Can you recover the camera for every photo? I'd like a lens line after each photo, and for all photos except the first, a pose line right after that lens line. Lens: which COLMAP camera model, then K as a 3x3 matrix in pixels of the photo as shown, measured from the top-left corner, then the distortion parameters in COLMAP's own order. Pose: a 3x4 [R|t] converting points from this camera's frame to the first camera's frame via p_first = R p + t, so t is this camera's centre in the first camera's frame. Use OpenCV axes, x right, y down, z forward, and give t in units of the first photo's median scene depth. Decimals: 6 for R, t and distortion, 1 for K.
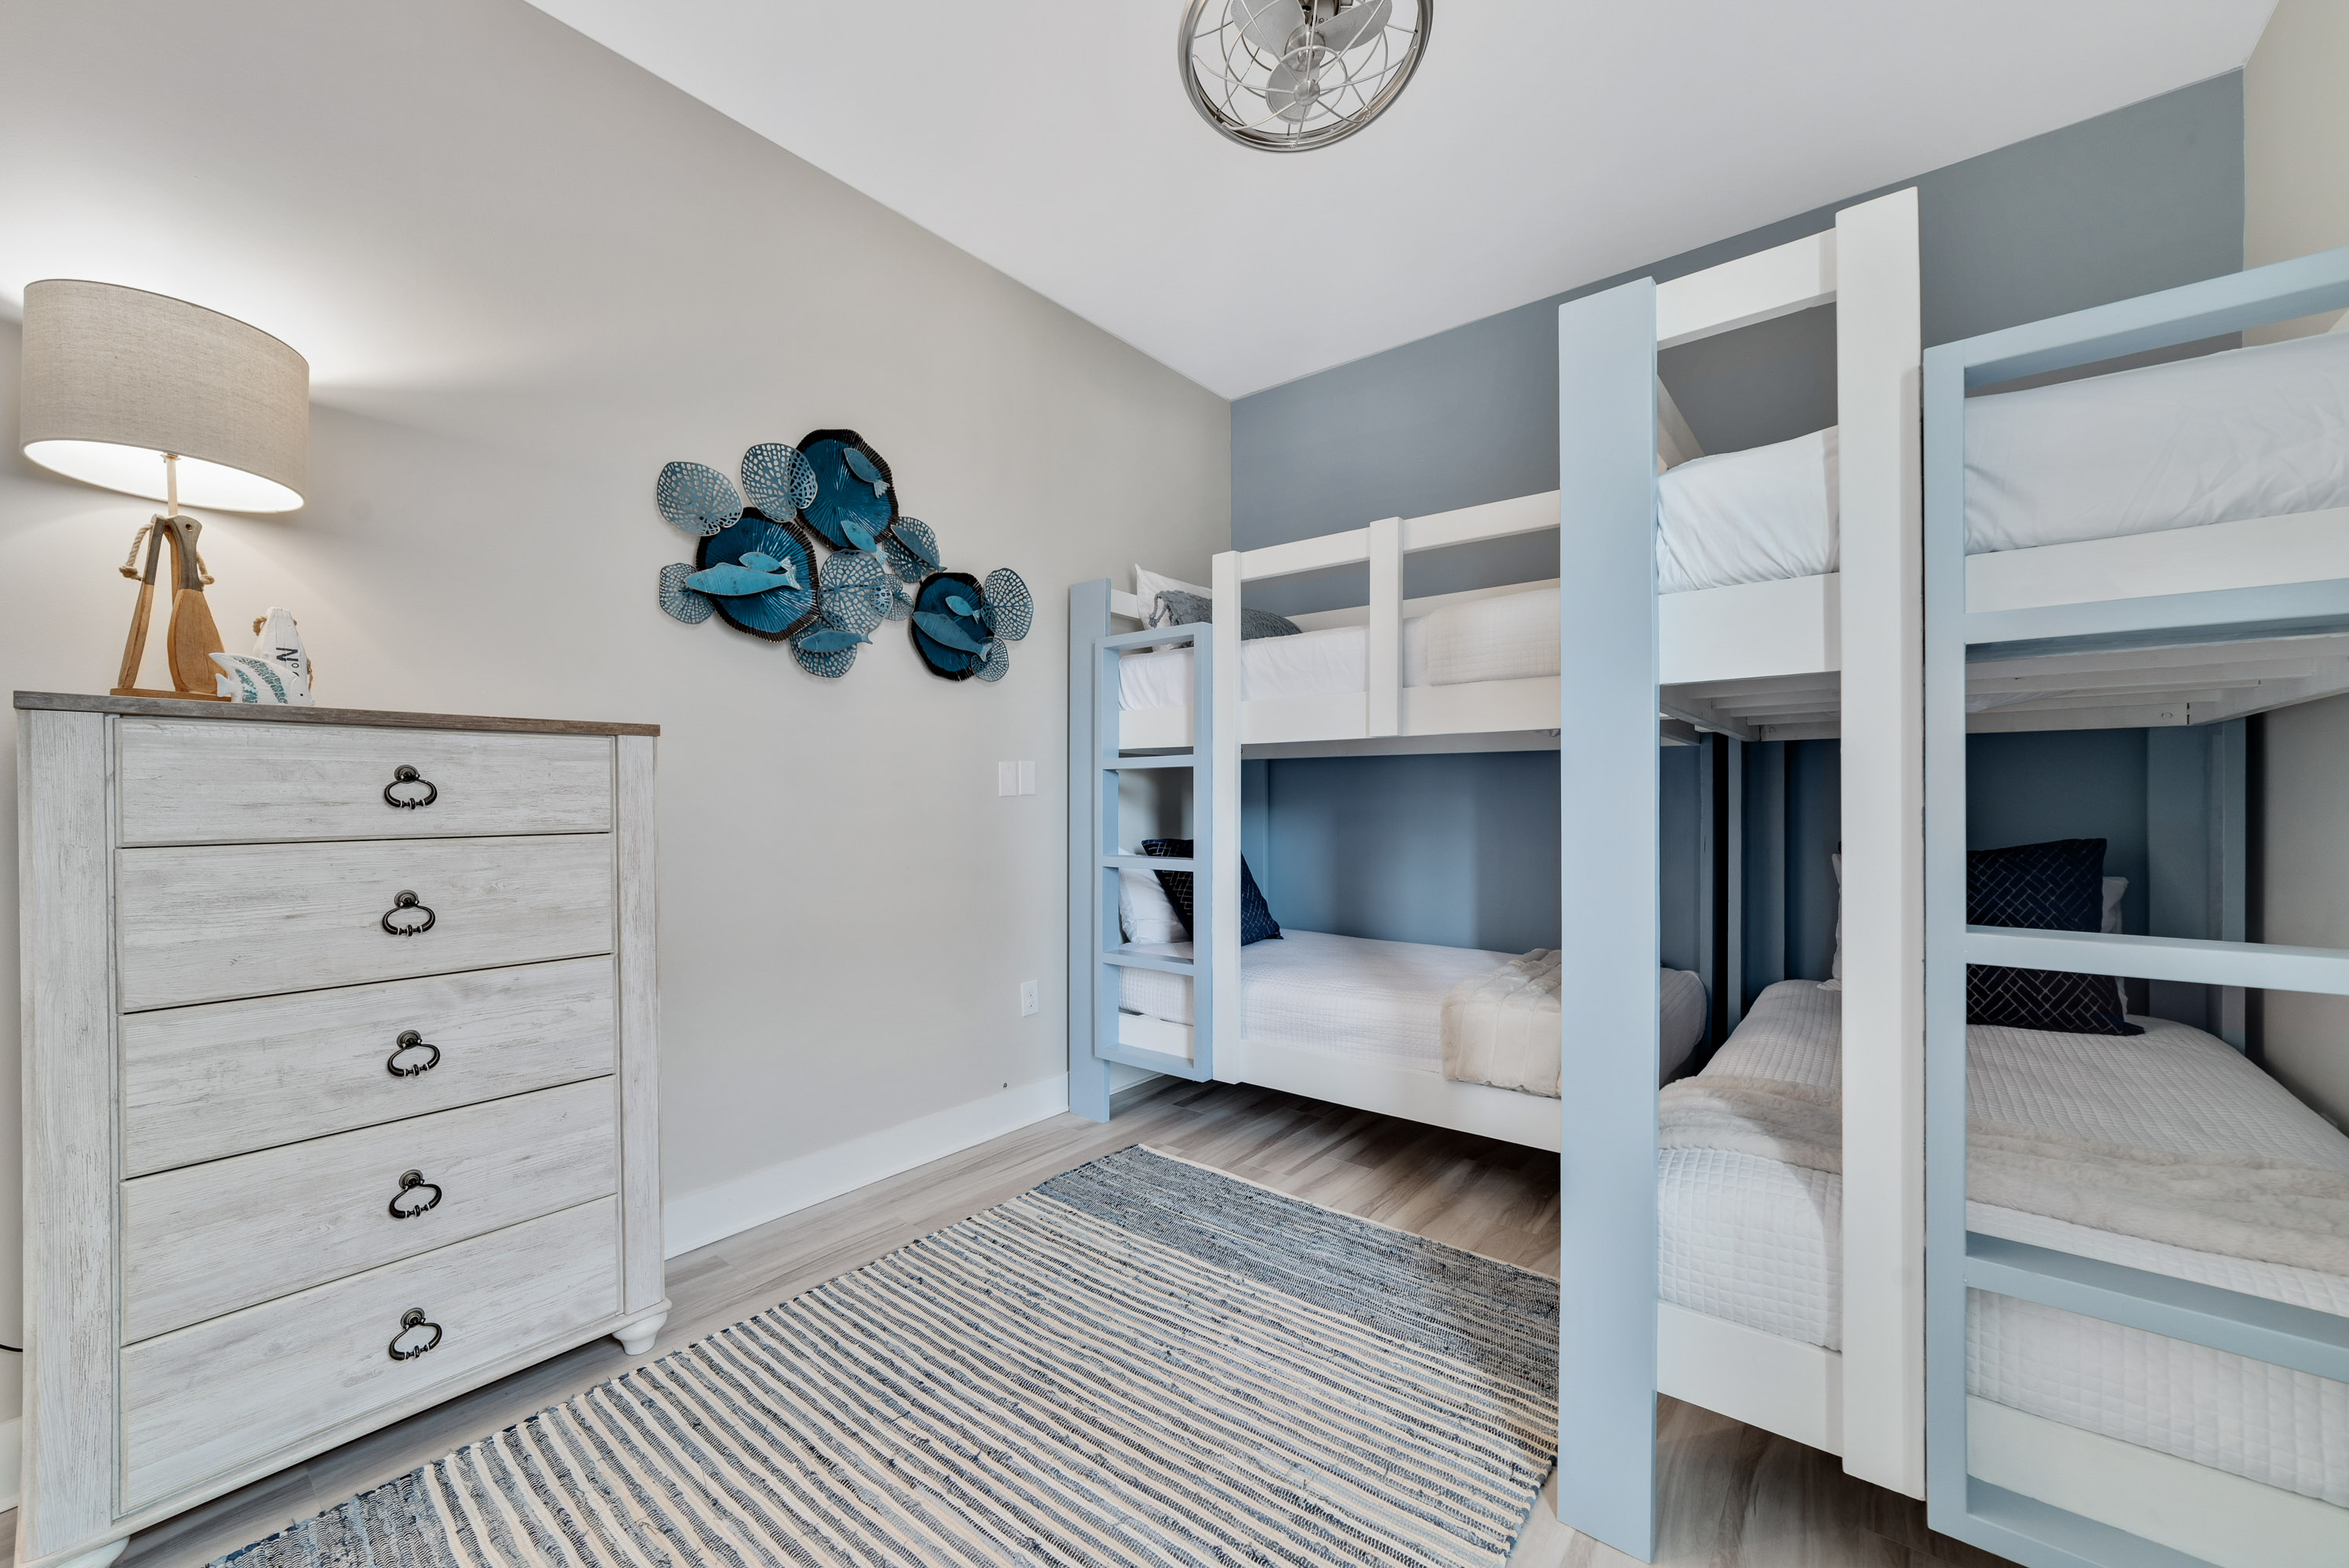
lens RADIAL K [[921.5, 0, 1175.4], [0, 921.5, 797.5], [0, 0, 1]] dist [-0.010696, 0.000151]
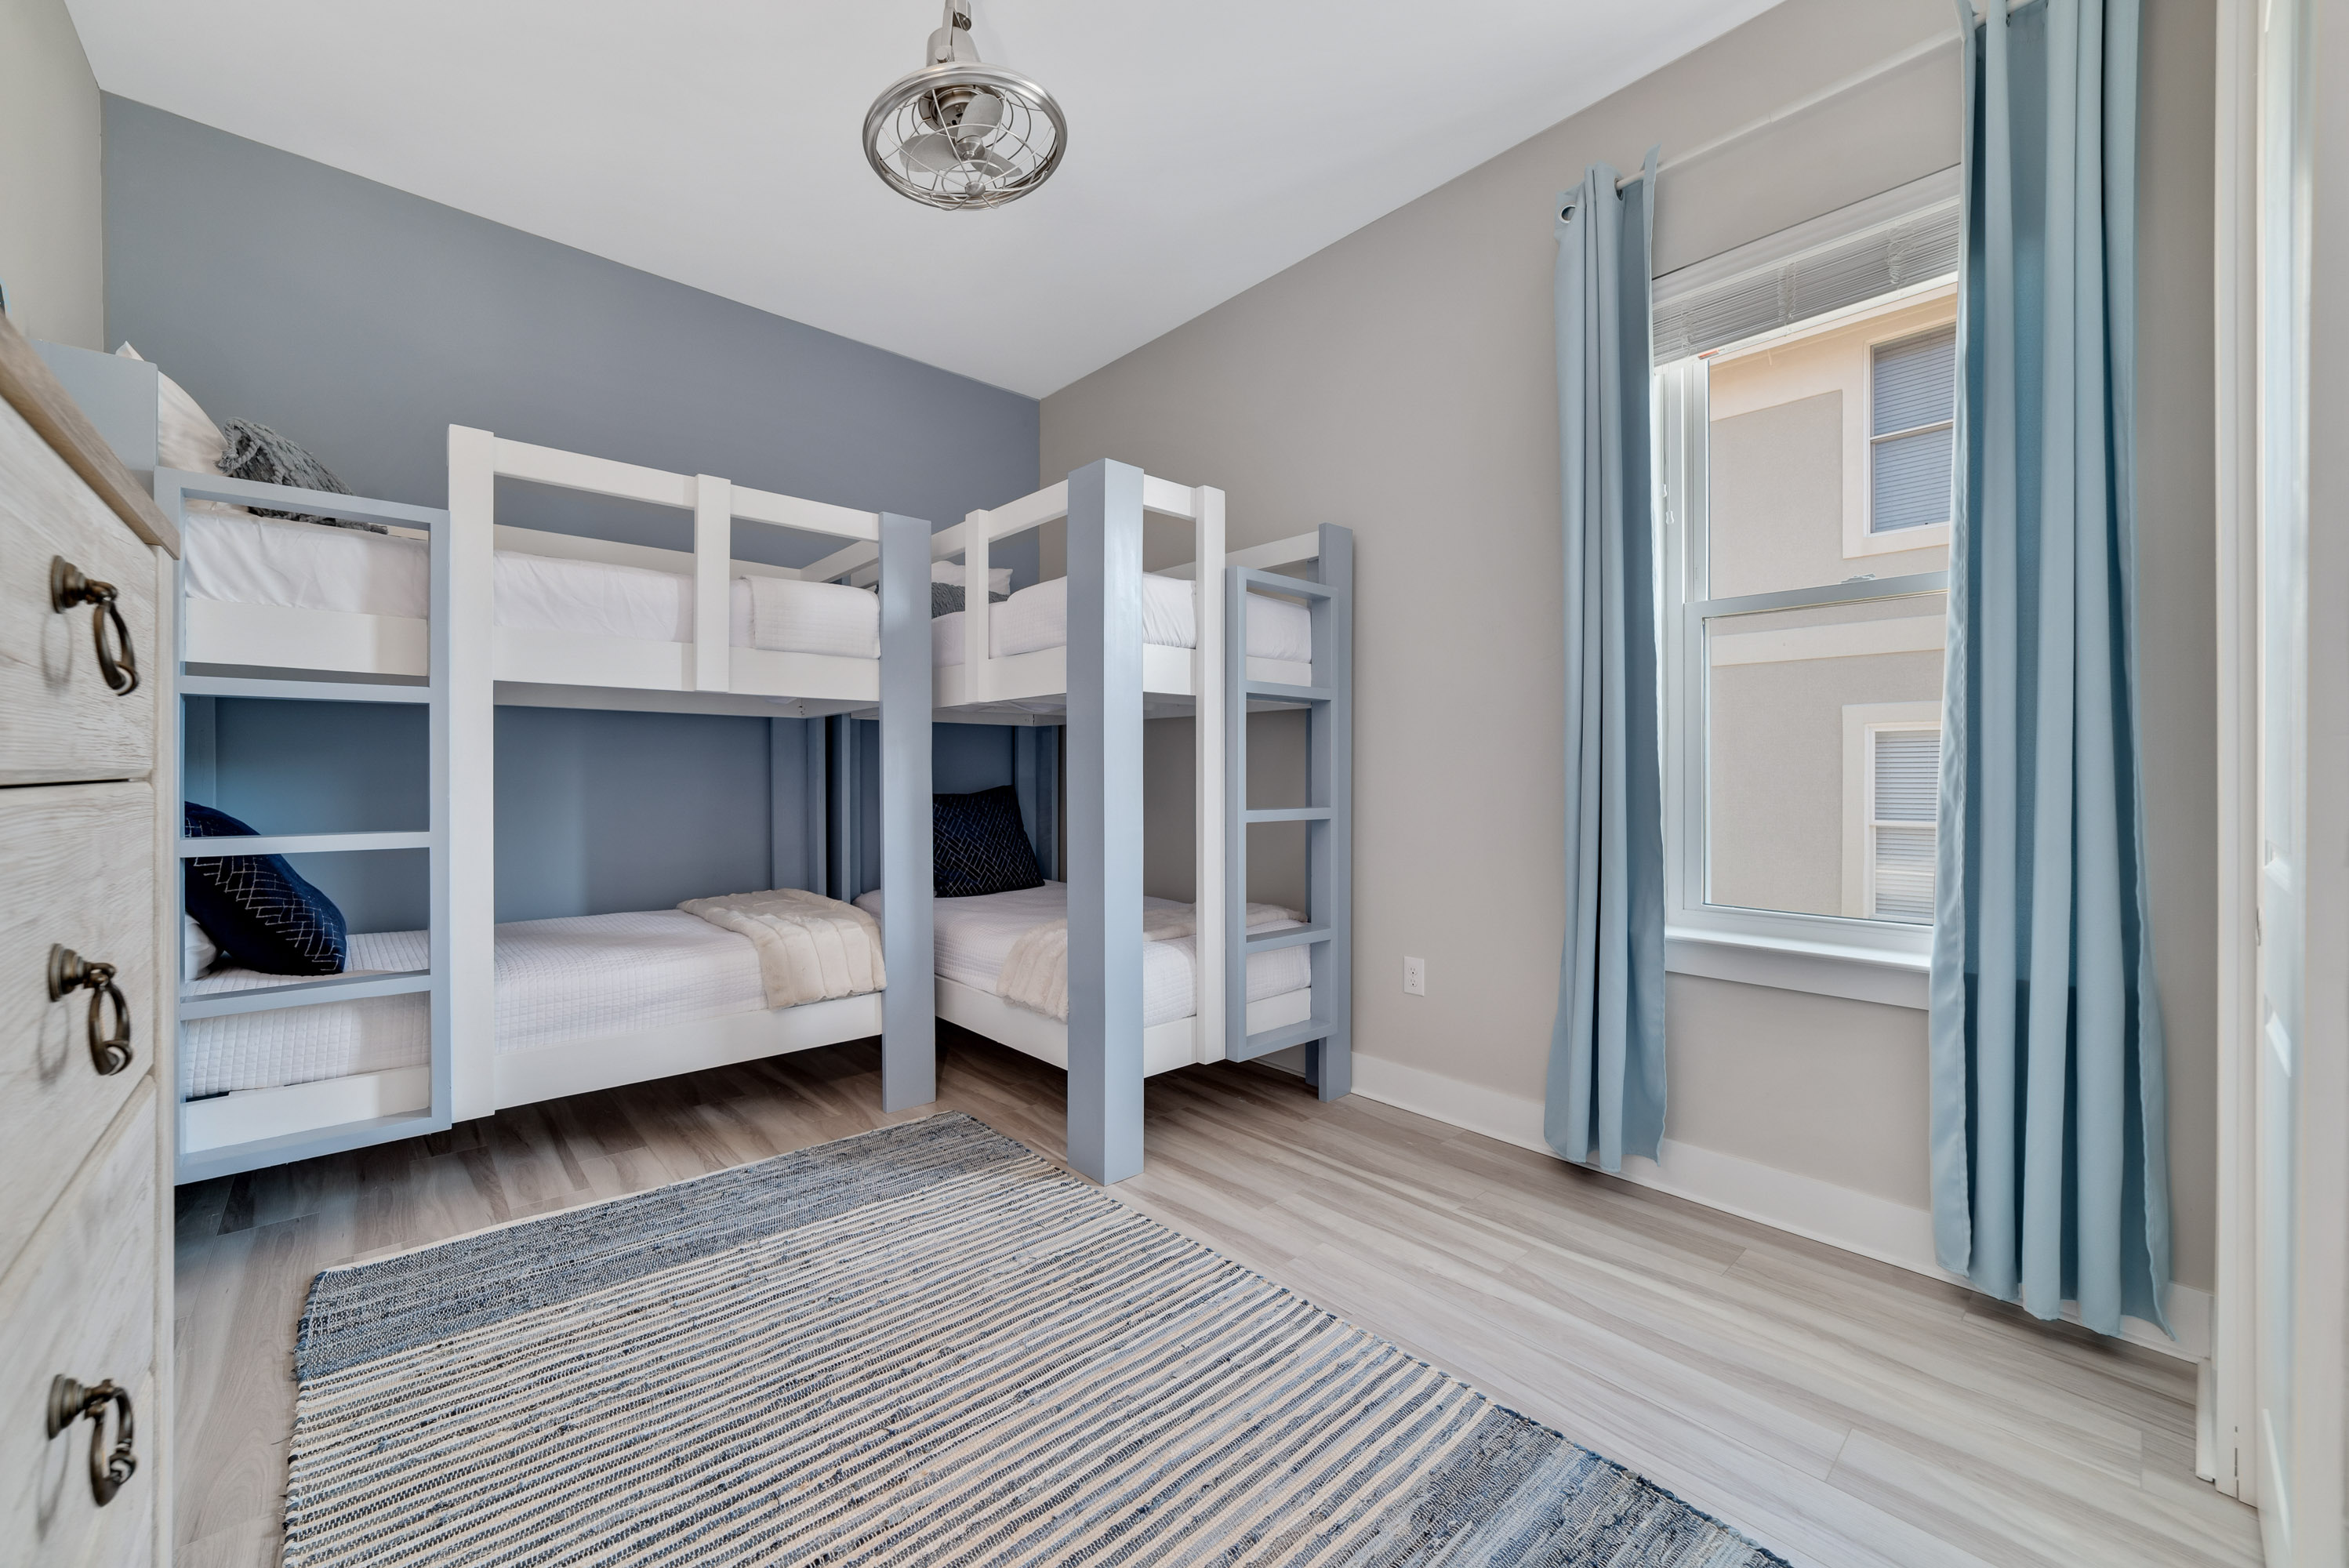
lens RADIAL K [[908.6, 0, 1174.5], [0, 908.6, 784.0], [0, 0, 1]] dist [-0.000407, 0.000248]
pose [[0.161661, -0.006366, 0.986826, -0.779338], [-0.003384, 0.999970, 0.007005, 0.029856], [-0.986841, -0.004472, 0.161634, 0.399647]]
